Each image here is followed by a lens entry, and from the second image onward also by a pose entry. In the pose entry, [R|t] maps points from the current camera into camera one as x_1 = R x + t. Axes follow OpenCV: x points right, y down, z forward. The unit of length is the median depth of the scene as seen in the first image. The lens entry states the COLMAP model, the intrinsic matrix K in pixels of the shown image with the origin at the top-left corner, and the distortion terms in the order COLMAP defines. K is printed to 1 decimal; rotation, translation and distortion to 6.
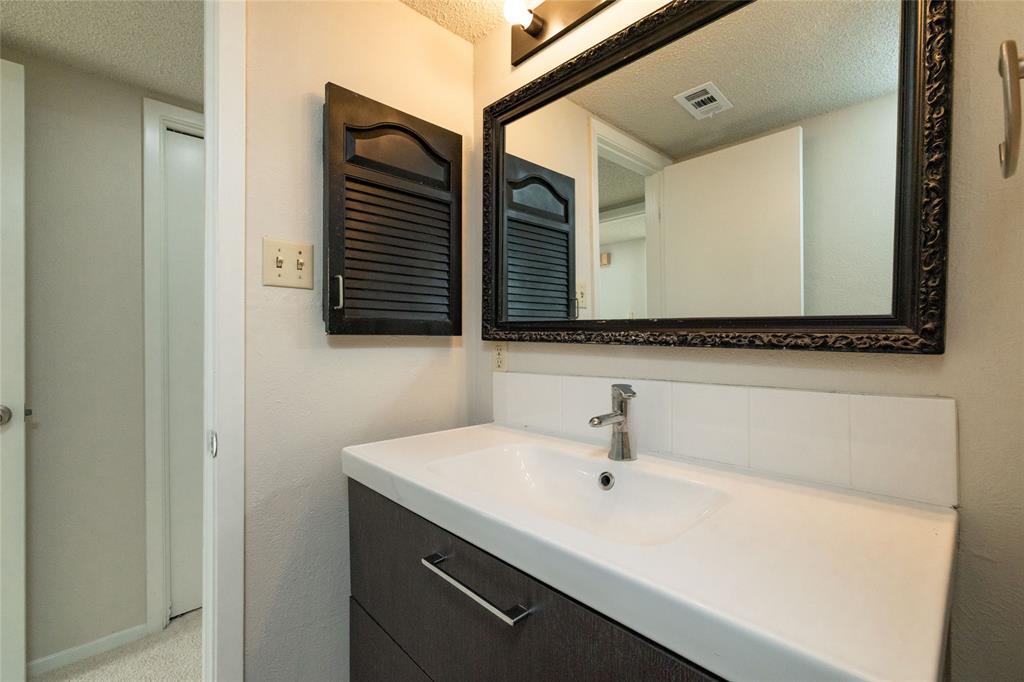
lens RADIAL K [[437.9, 0, 508.6], [0, 437.9, 333.2], [0, 0, 1]] dist [-0.002116, 0.000631]
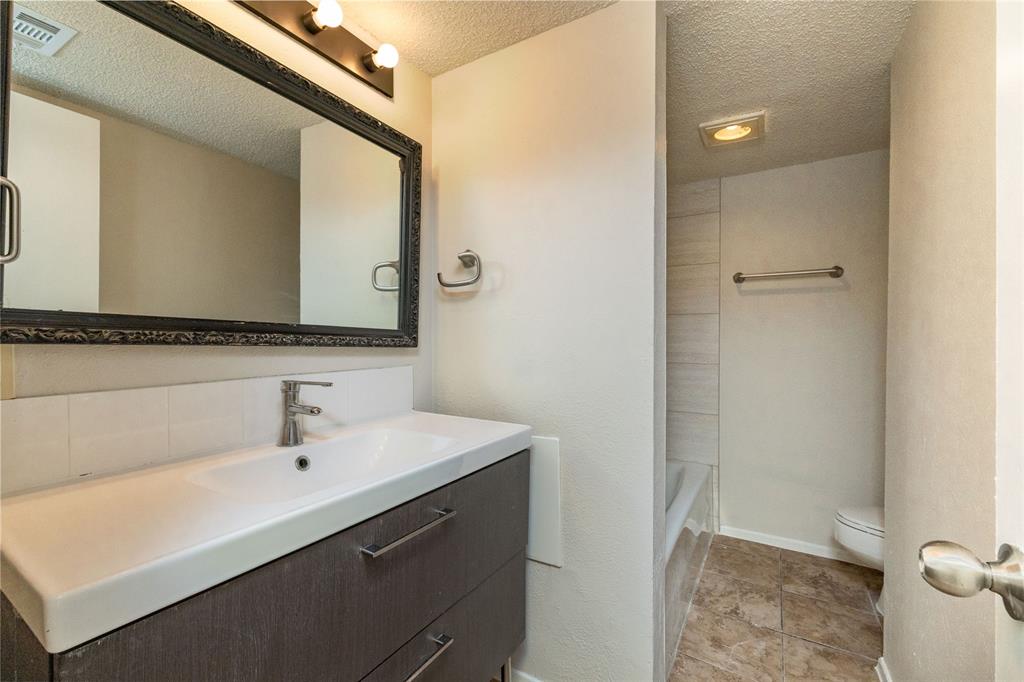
lens RADIAL K [[437.9, 0, 504.9], [0, 437.9, 338.2], [0, 0, 1]] dist [-0.002116, 0.000631]
pose [[-0.288847, -0.008297, 0.957339, -1.026672], [-0.033284, 0.999445, -0.001381, -0.011580], [-0.956796, -0.032263, -0.288963, 0.814052]]
